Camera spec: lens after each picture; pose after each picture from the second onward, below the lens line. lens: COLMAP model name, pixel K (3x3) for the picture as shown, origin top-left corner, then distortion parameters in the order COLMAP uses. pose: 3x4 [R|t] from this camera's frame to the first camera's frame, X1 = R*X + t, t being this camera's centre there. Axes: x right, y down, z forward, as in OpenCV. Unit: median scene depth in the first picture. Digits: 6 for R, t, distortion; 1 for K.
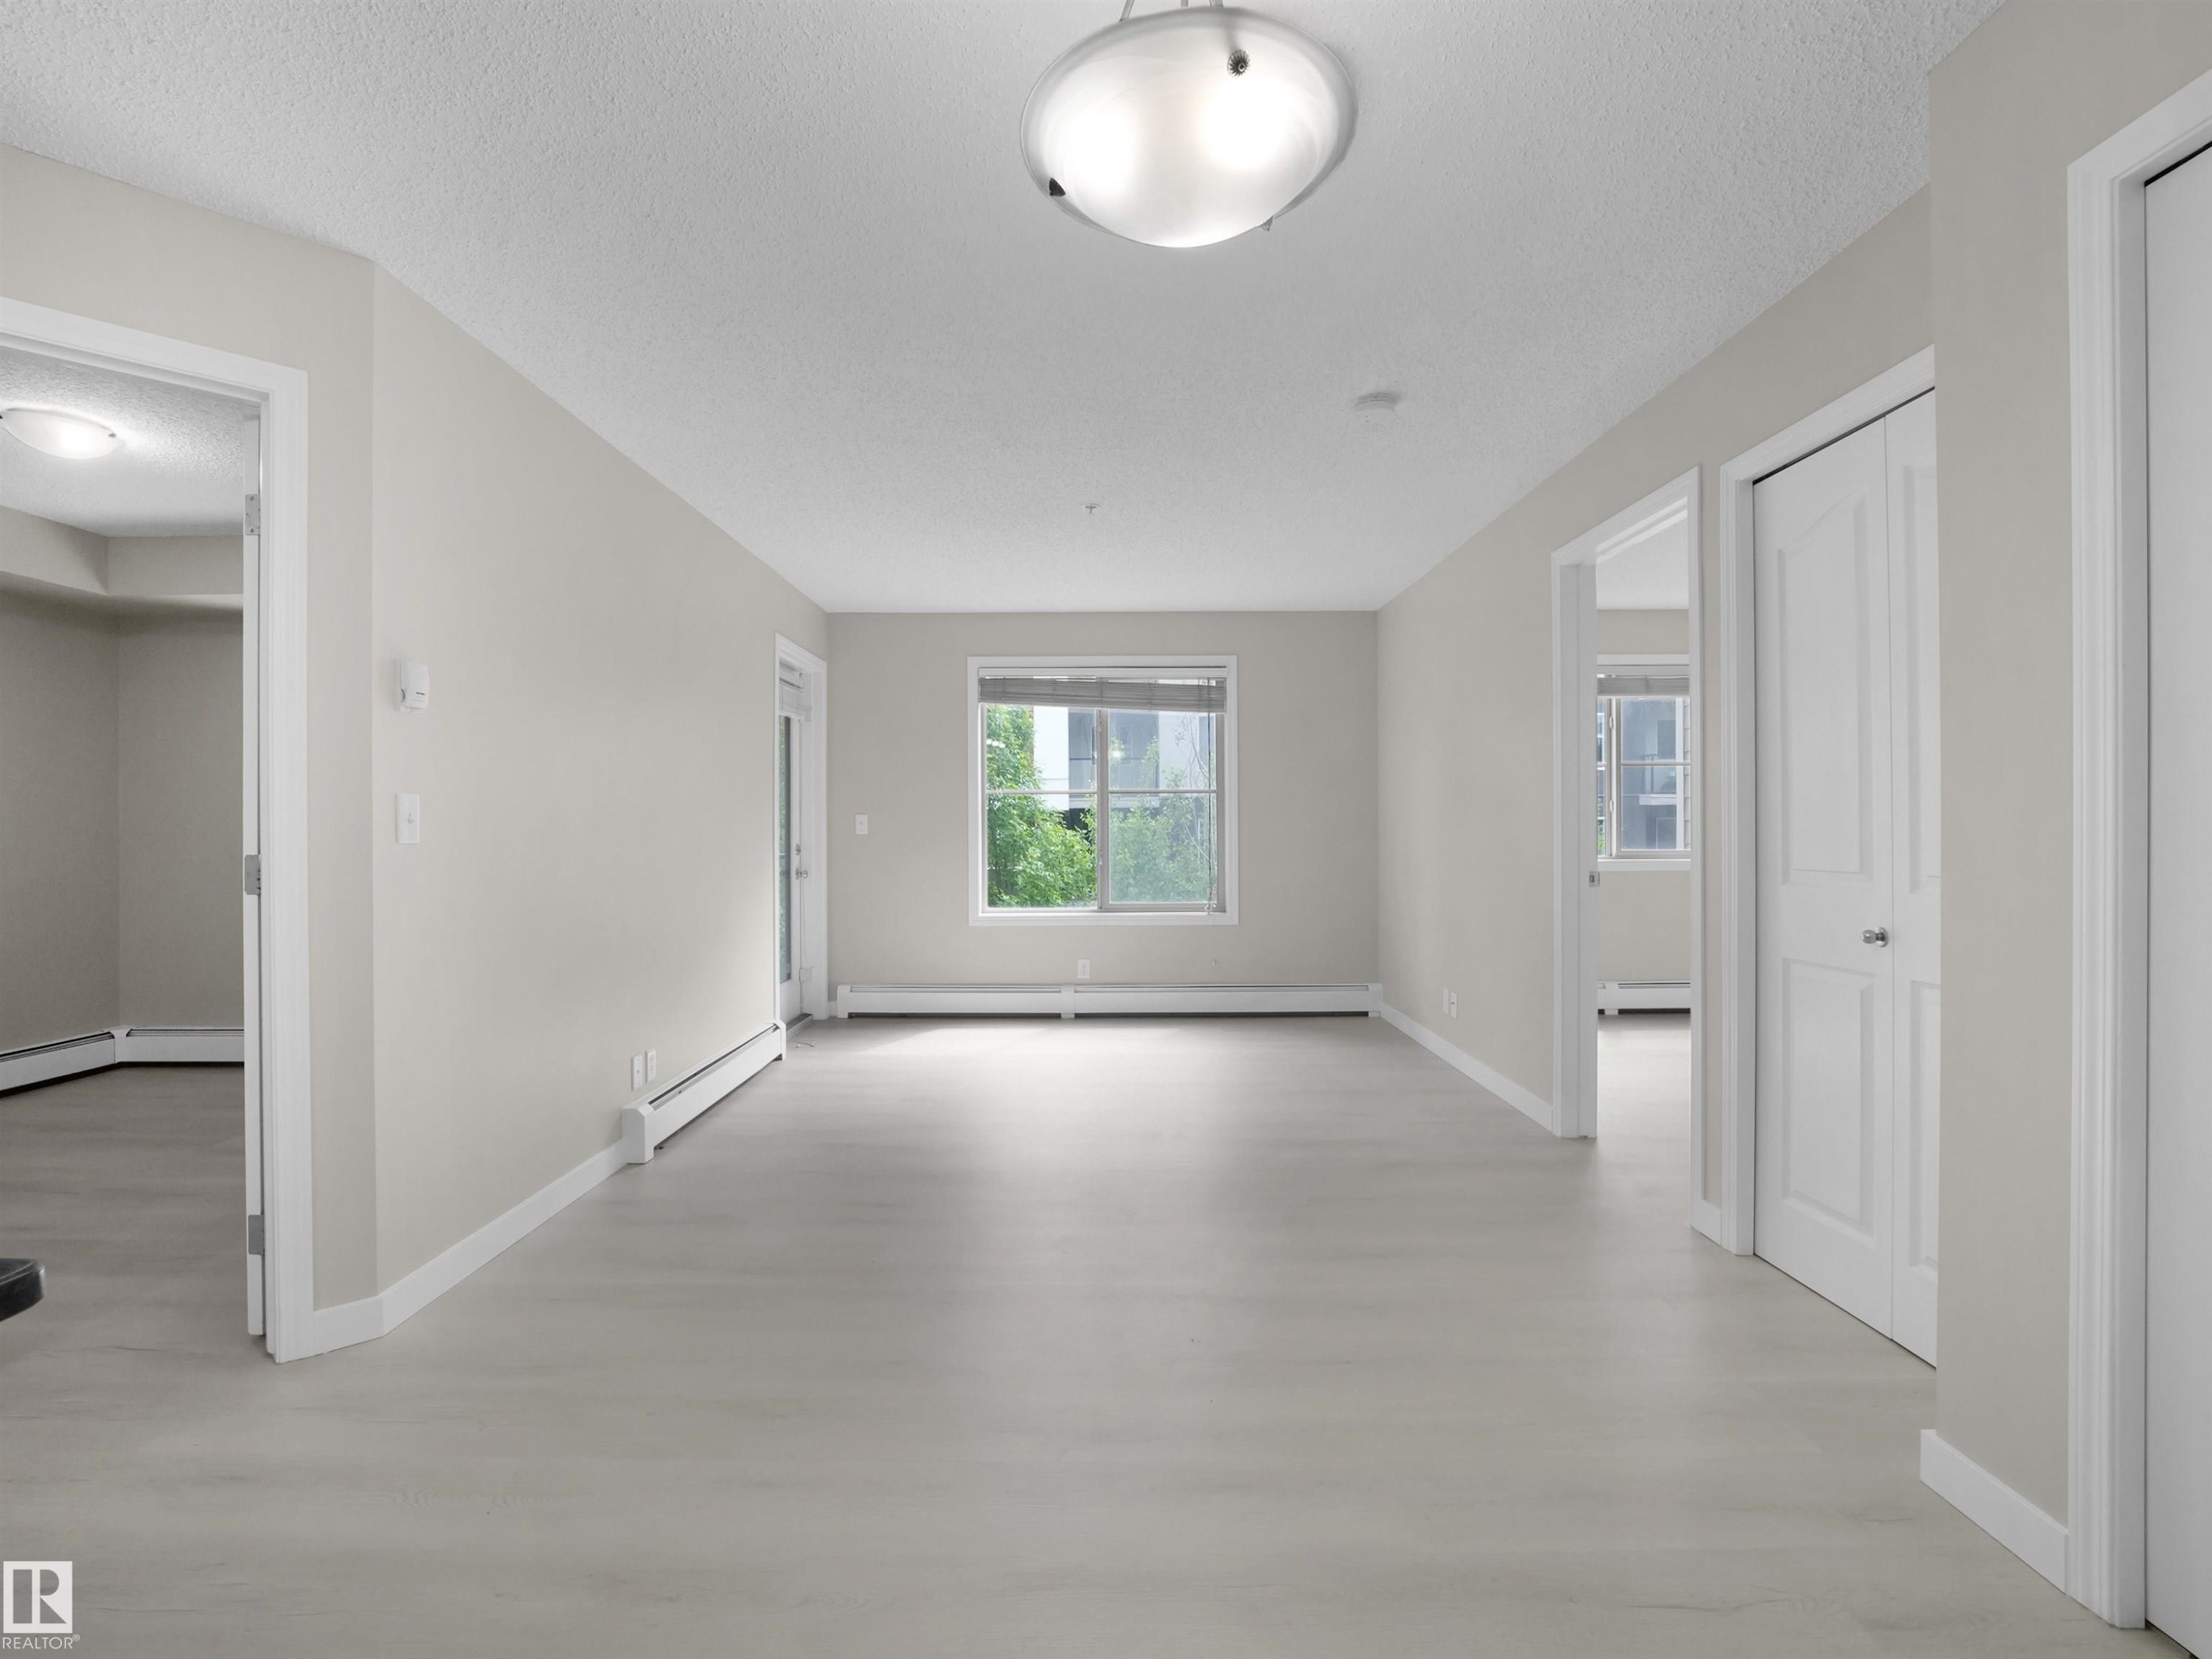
lens RADIAL K [[990.3, 0, 1092.3], [0, 990.3, 834.6], [0, 0, 1]] dist [-0.022027, 0.000924]
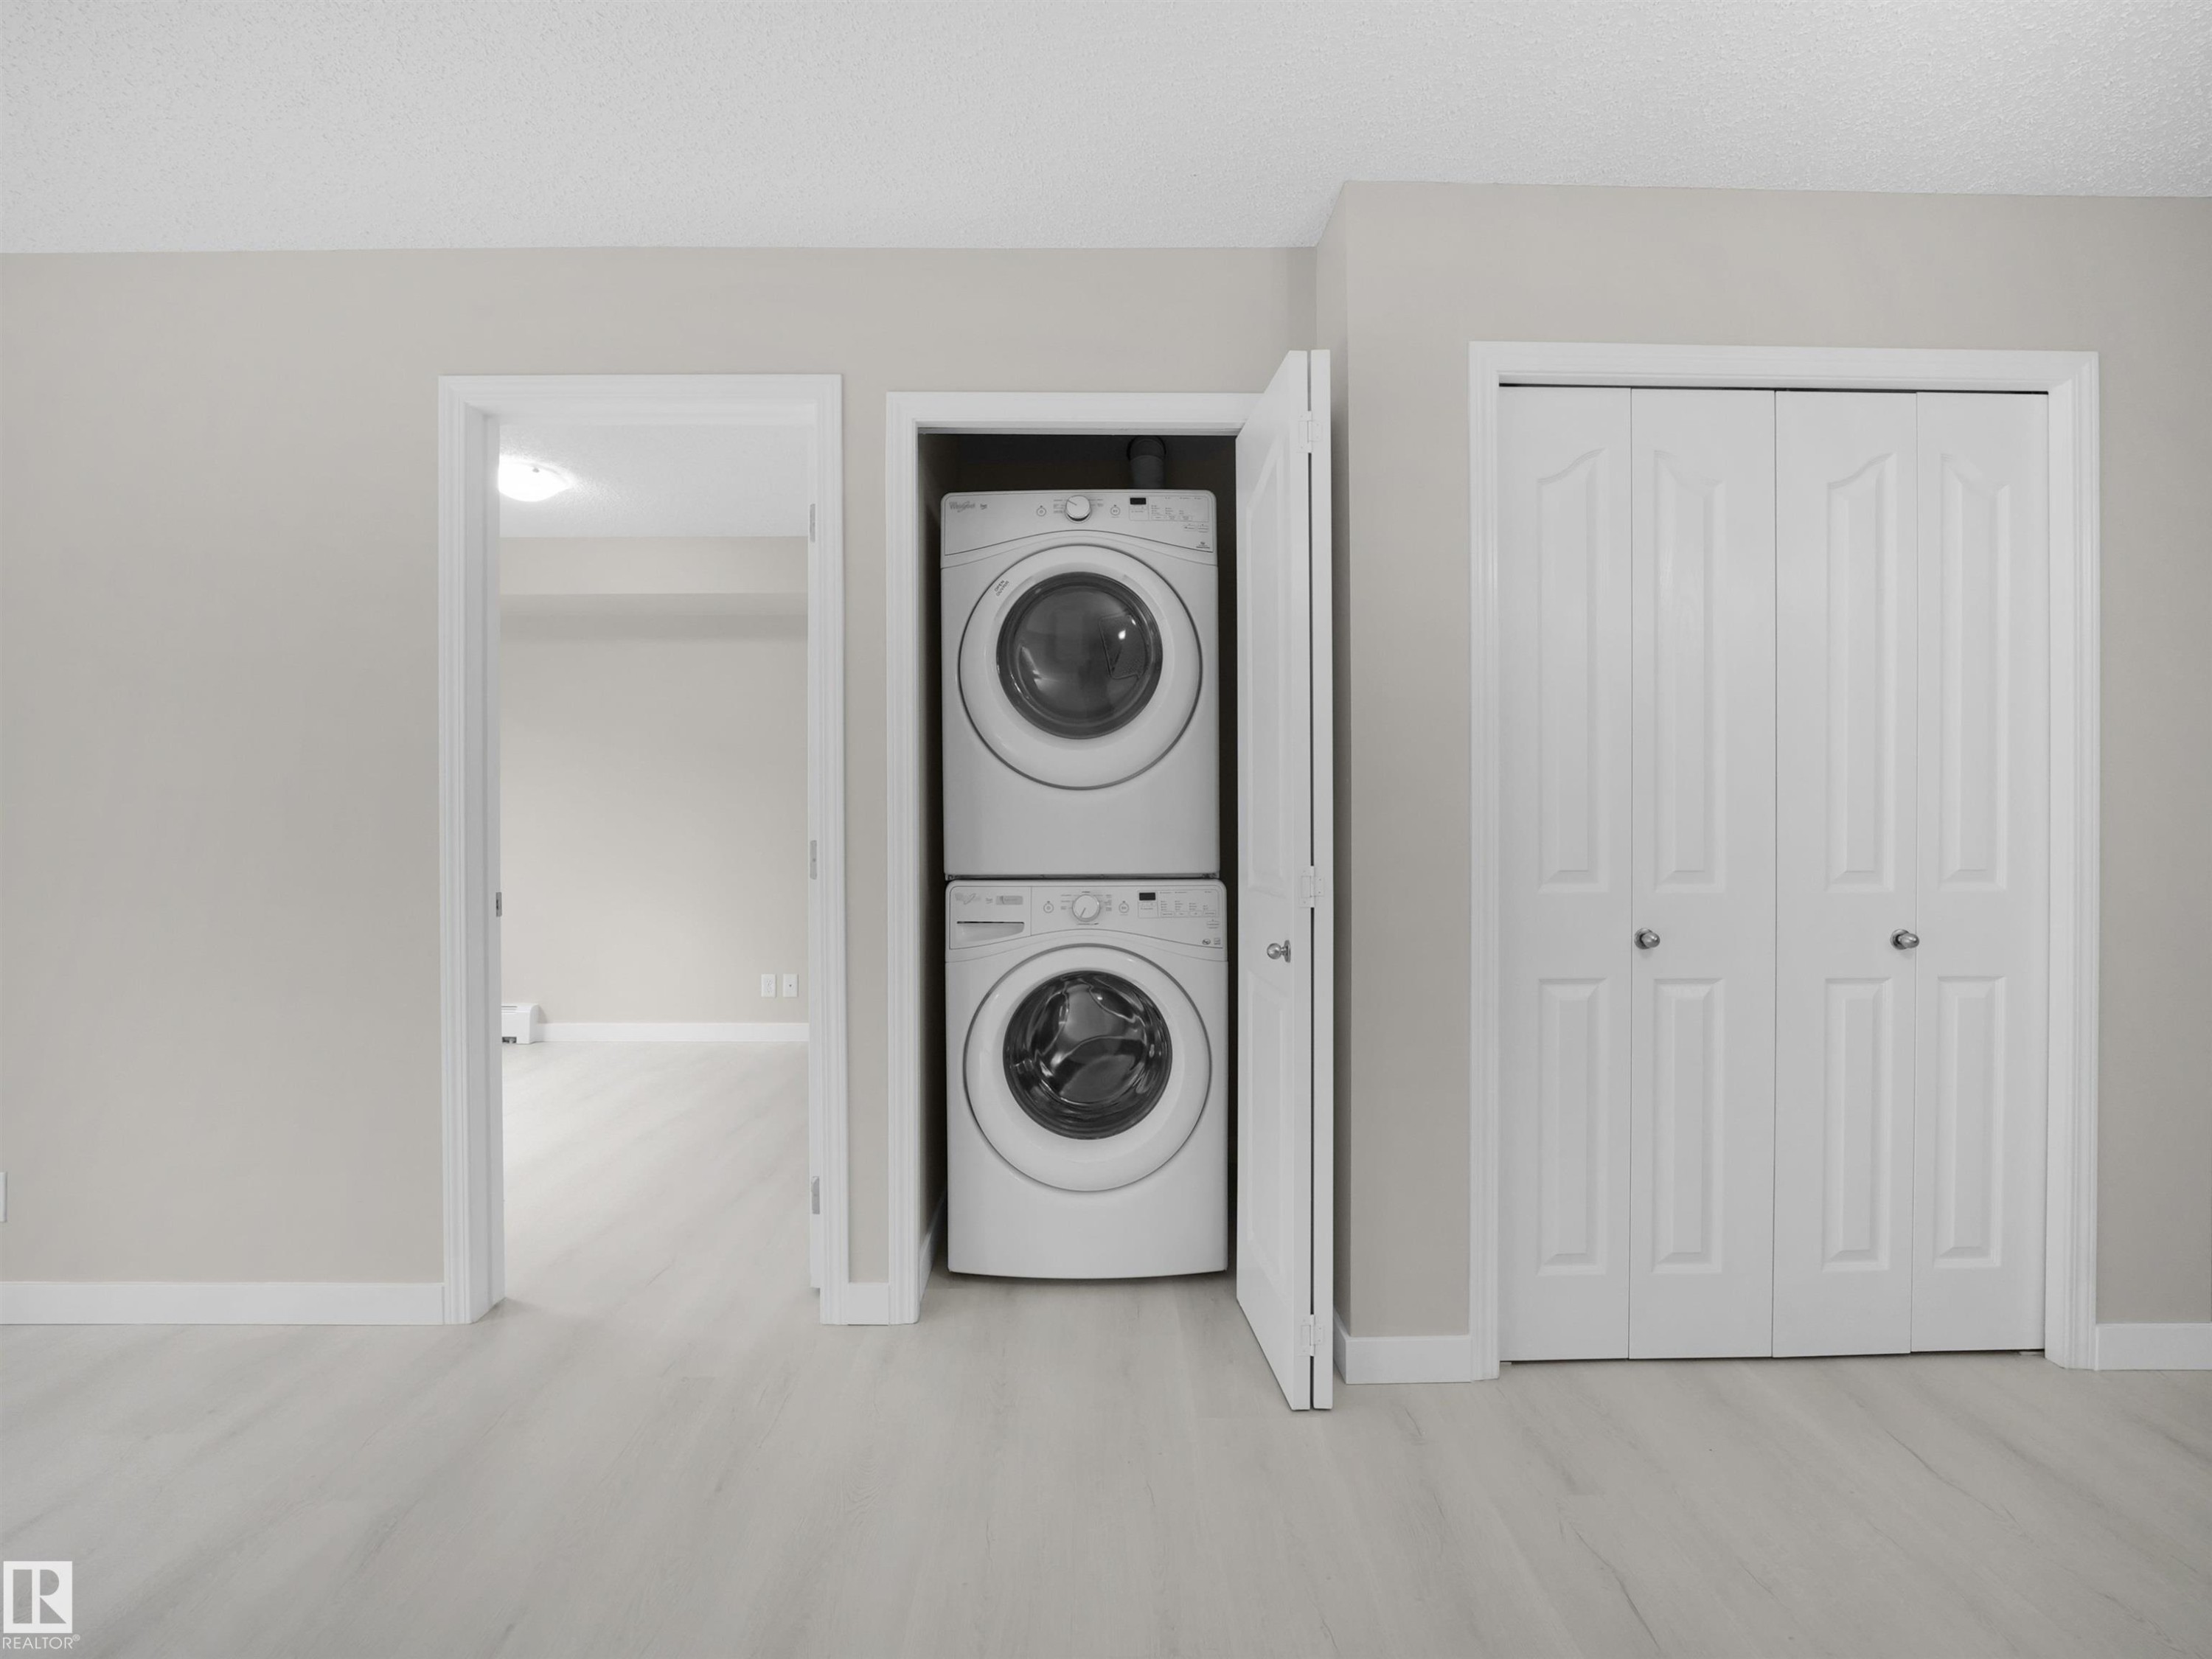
lens RADIAL K [[990.3, 0, 1092.3], [0, 990.3, 834.6], [0, 0, 1]] dist [-0.022027, 0.000924]
pose [[-0.020653, -0.012580, 0.999708, -0.195116], [0.006731, 0.999896, 0.012722, -0.008829], [-0.999764, 0.006992, -0.020566, 0.811225]]
